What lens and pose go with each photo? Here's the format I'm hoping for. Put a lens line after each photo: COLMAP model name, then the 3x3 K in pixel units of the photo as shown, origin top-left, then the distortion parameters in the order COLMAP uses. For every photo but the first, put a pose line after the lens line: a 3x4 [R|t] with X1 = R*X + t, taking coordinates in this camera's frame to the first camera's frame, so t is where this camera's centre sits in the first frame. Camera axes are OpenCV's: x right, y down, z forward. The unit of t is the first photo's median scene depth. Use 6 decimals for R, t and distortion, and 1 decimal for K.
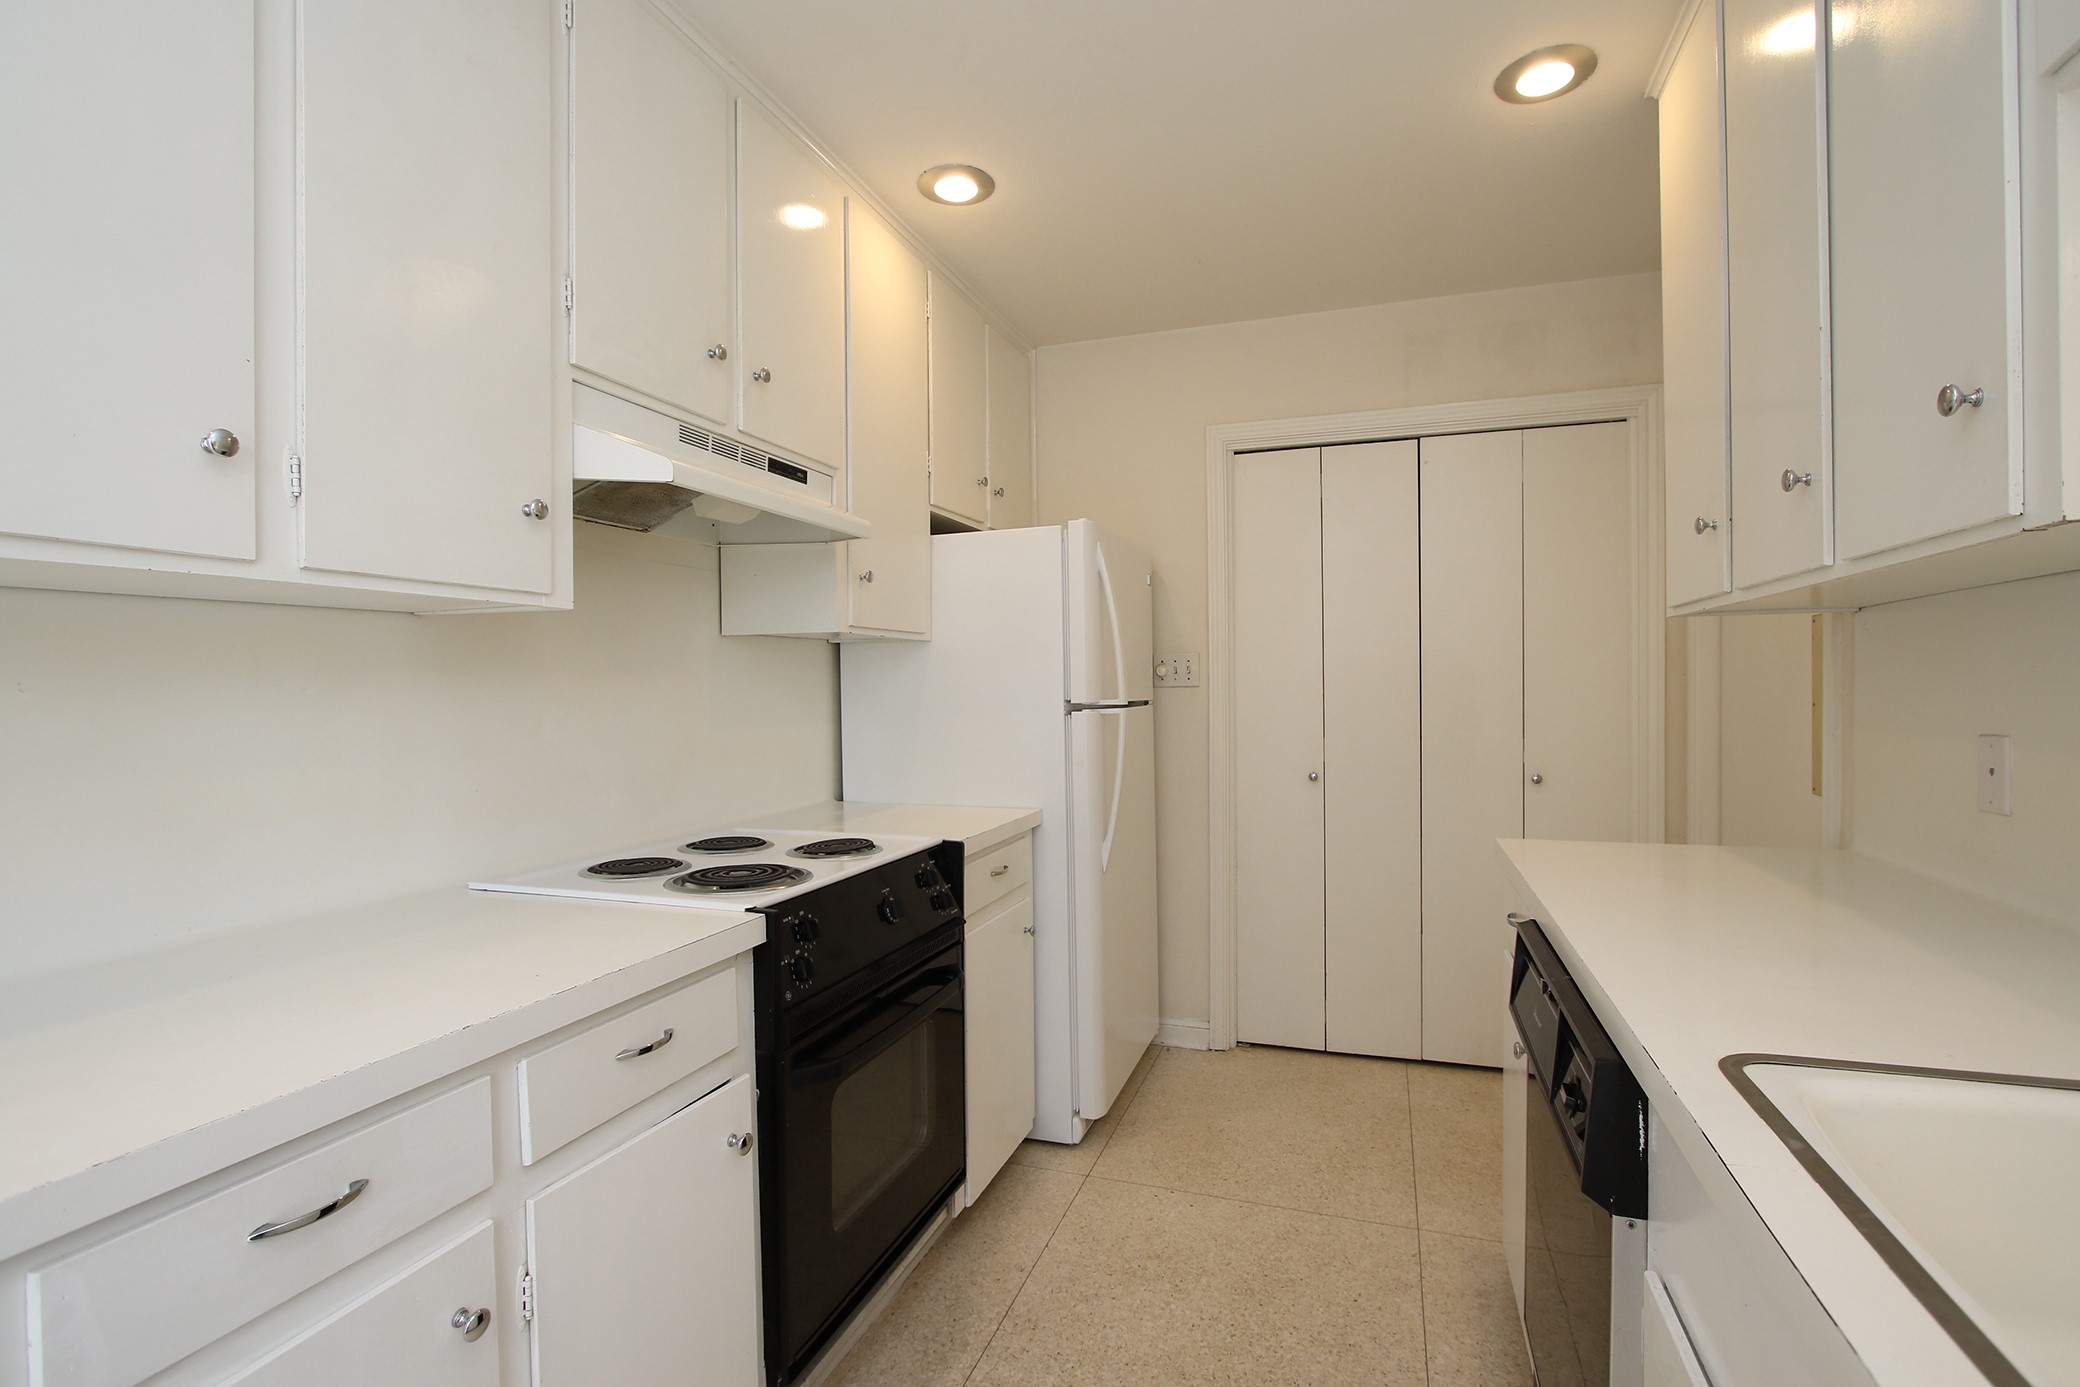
lens RADIAL K [[962.3, 0, 1047.2], [0, 962.3, 689.4], [0, 0, 1]] dist [-0.022740, -0.000107]
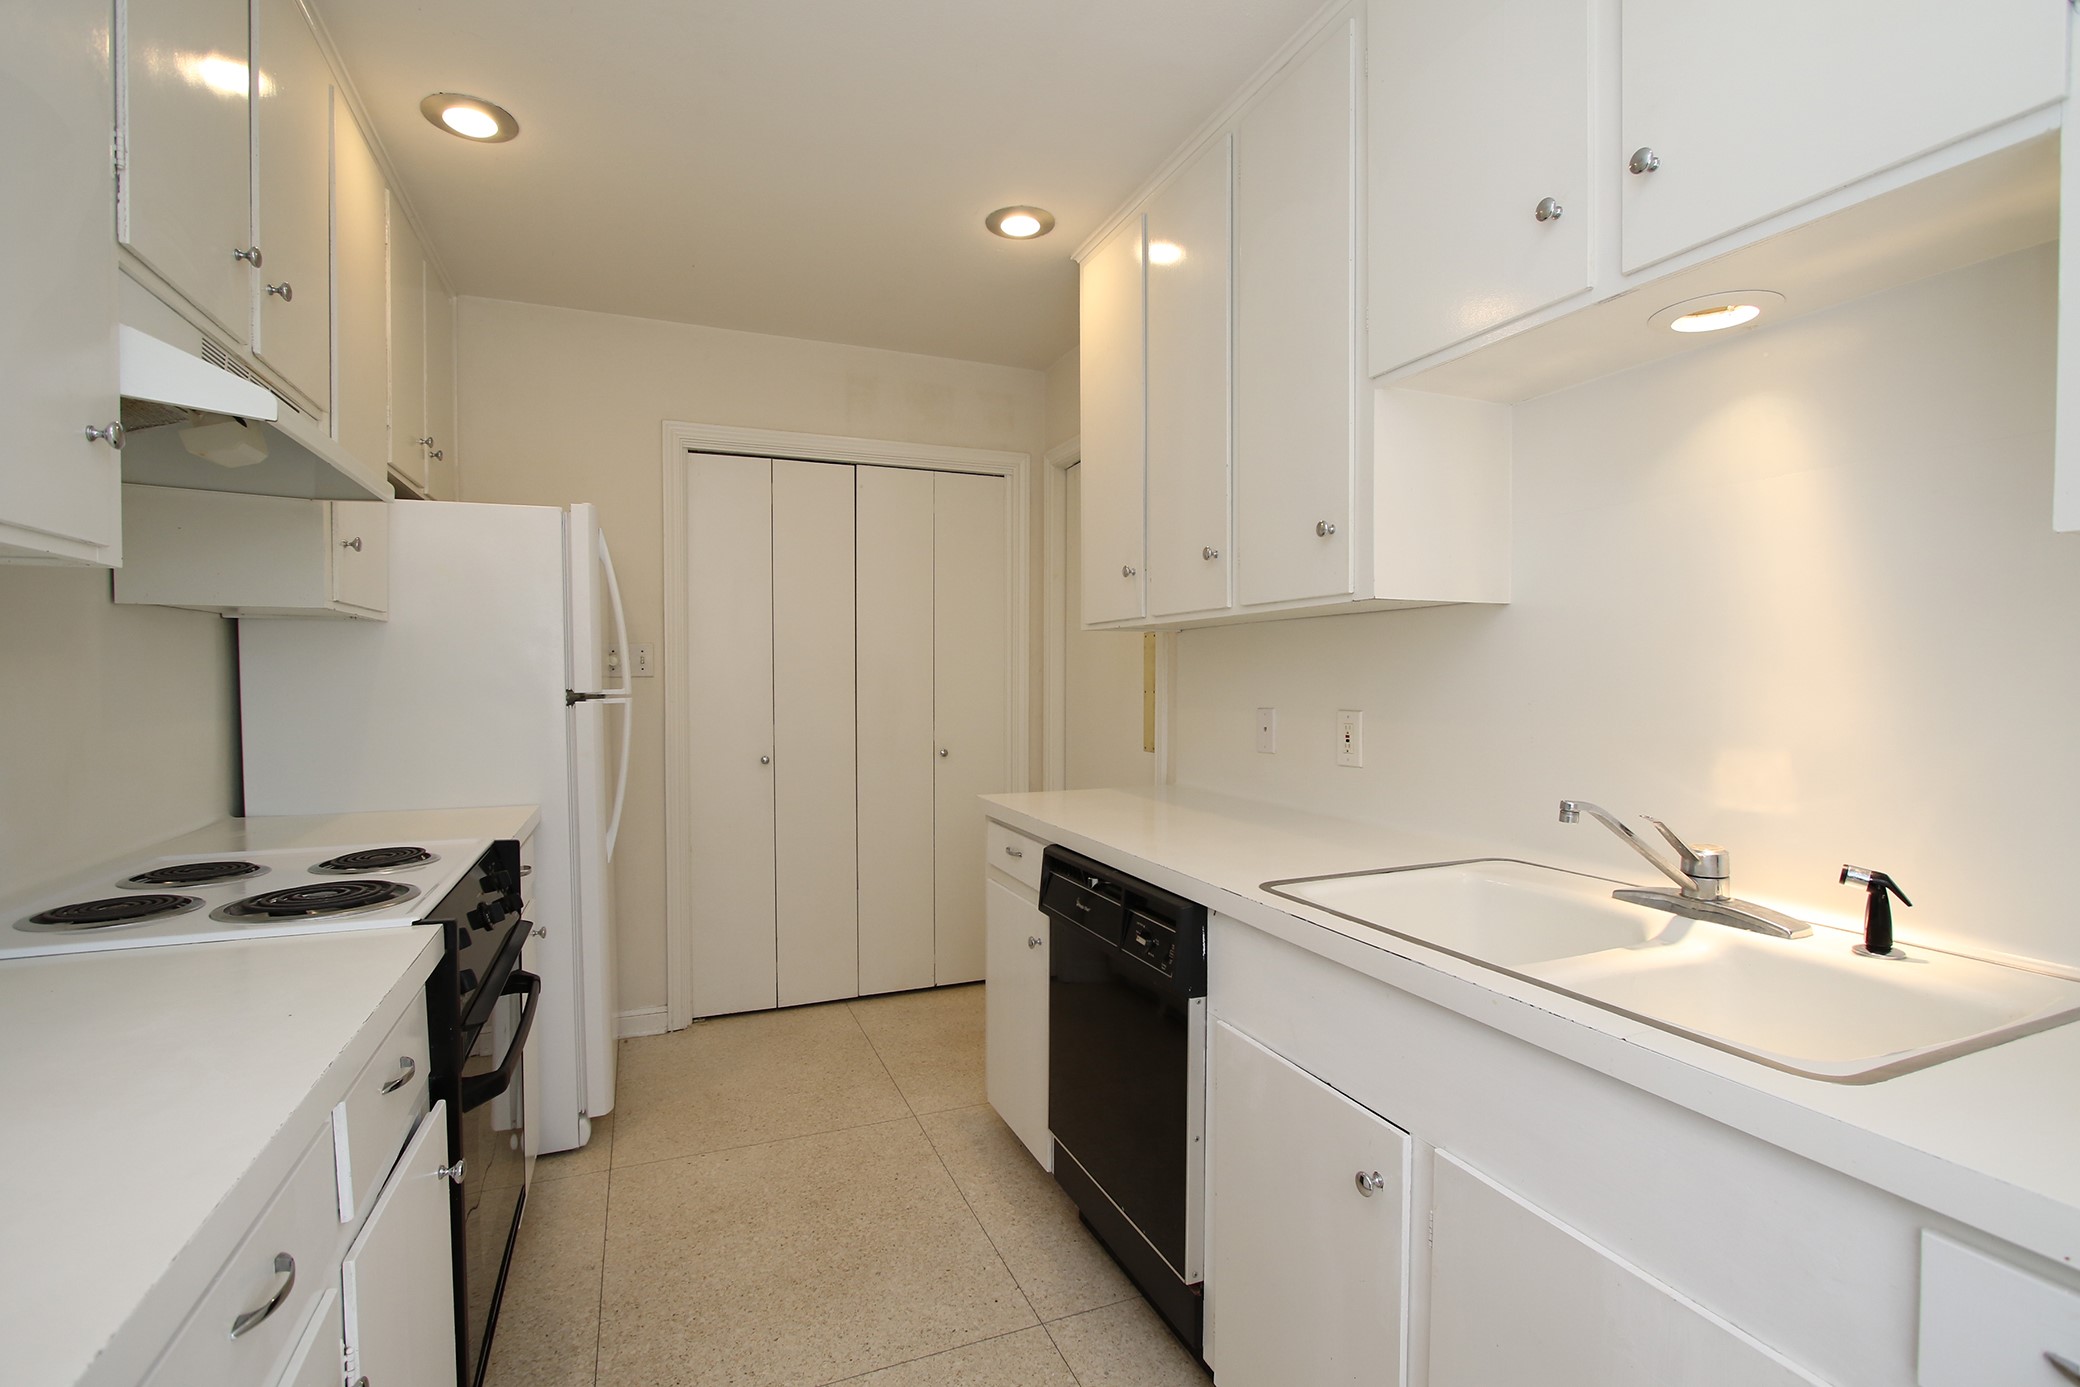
lens RADIAL K [[959.3, 0, 1040.0], [0, 959.3, 693.5], [0, 0, 1]] dist [-0.022479, -0.000080]
pose [[0.744673, -0.003665, 0.667420, -0.272462], [-0.004535, 0.999934, 0.010551, 0.002671], [-0.667415, -0.010884, 0.744607, -0.023904]]
